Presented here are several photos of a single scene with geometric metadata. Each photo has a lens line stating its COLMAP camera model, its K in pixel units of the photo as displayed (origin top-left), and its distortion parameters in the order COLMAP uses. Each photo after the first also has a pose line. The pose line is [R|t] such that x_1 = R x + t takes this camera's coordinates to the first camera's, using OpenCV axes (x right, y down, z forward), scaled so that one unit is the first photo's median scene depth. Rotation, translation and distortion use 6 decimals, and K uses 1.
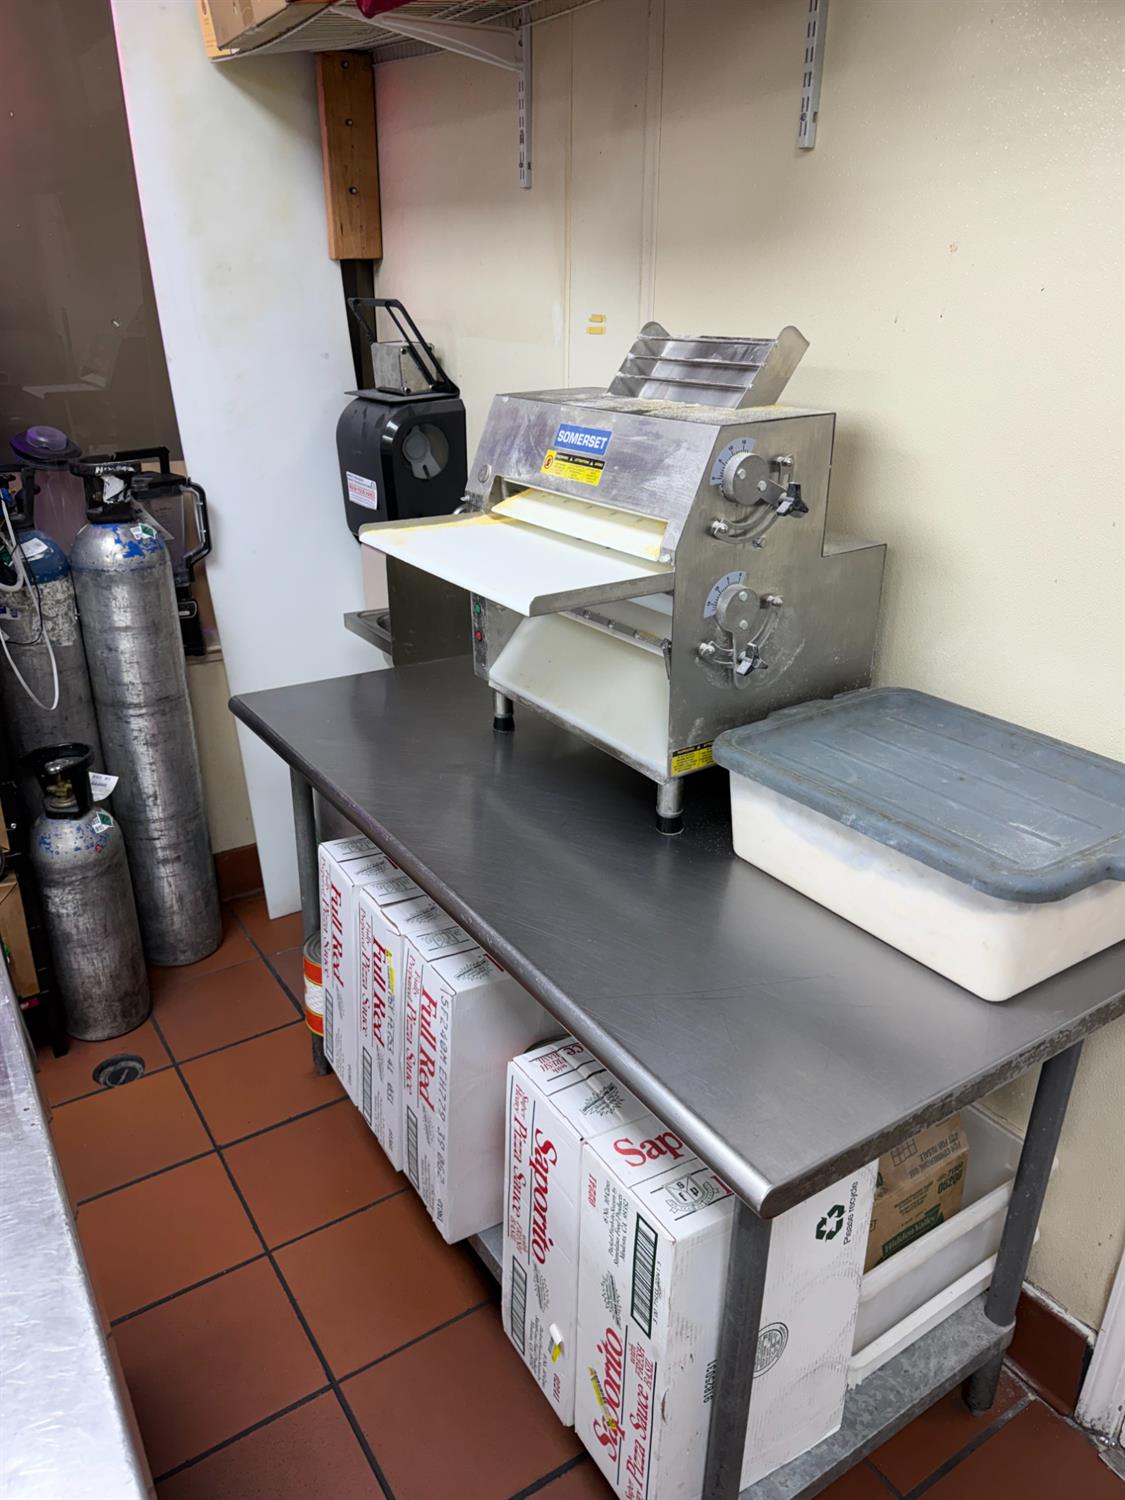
lens RADIAL K [[1066.8, 0, 551.5], [0, 1066.8, 755.1], [0, 0, 1]] dist [0.012321, -0.023893]
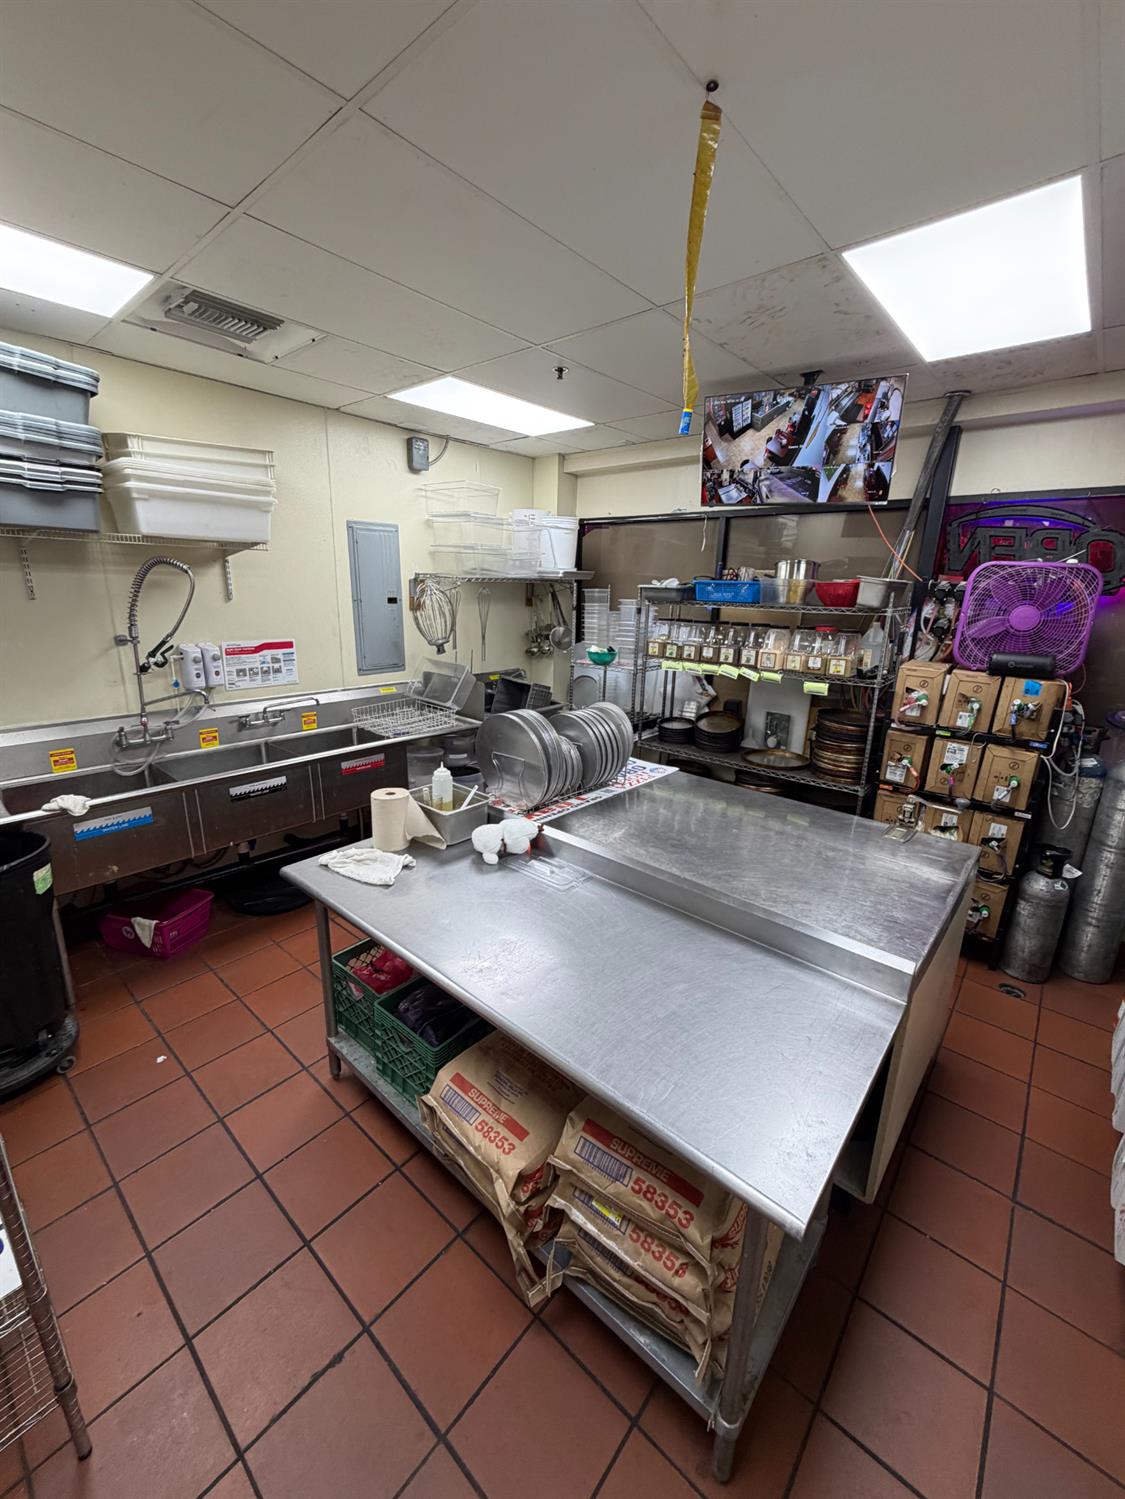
lens RADIAL K [[597.7, 0, 560.1], [0, 597.7, 742.9], [0, 0, 1]] dist [-0.001528, 0.000782]
pose [[0.275174, 0.250687, -0.928135, 0.342034], [-0.394333, 0.909890, 0.128847, 0.042342], [0.876802, 0.330539, 0.349232, -0.396228]]
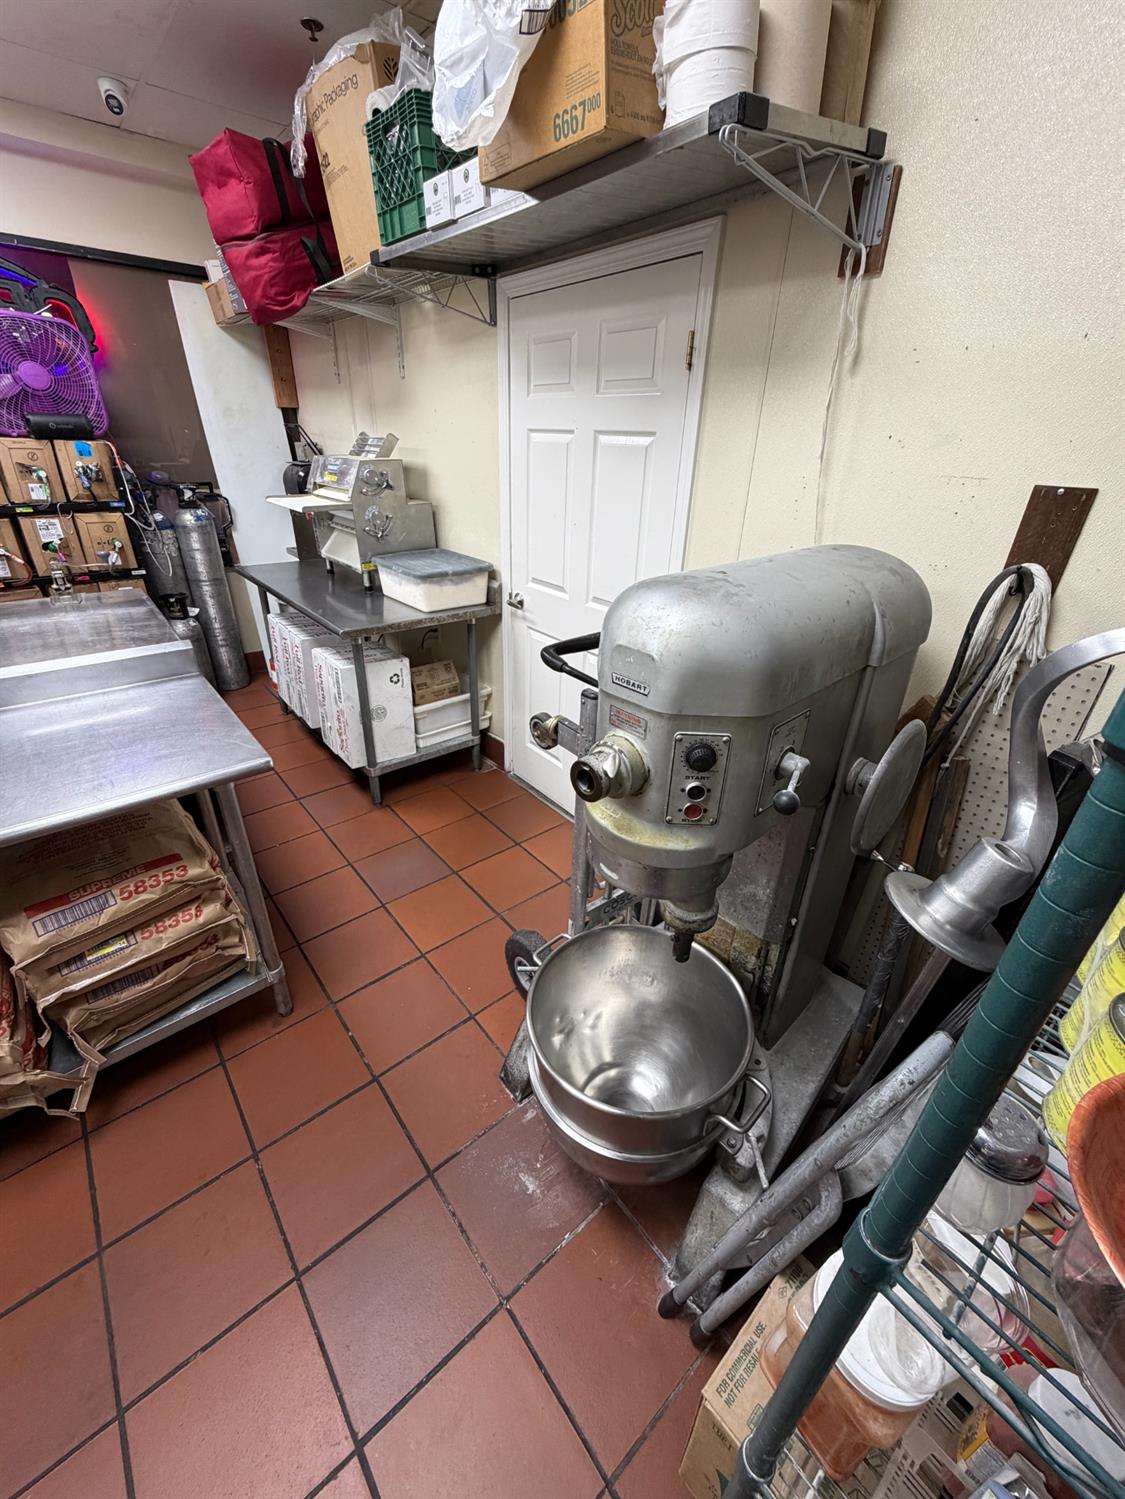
lens RADIAL K [[597.7, 0, 562.5], [0, 597.7, 750.3], [0, 0, 1]] dist [-0.001528, 0.000782]
pose [[0.992378, -0.033186, 0.118681, 0.310492], [0.023575, 0.996396, 0.081487, 0.280045], [-0.120957, -0.078068, 0.989583, -0.620961]]
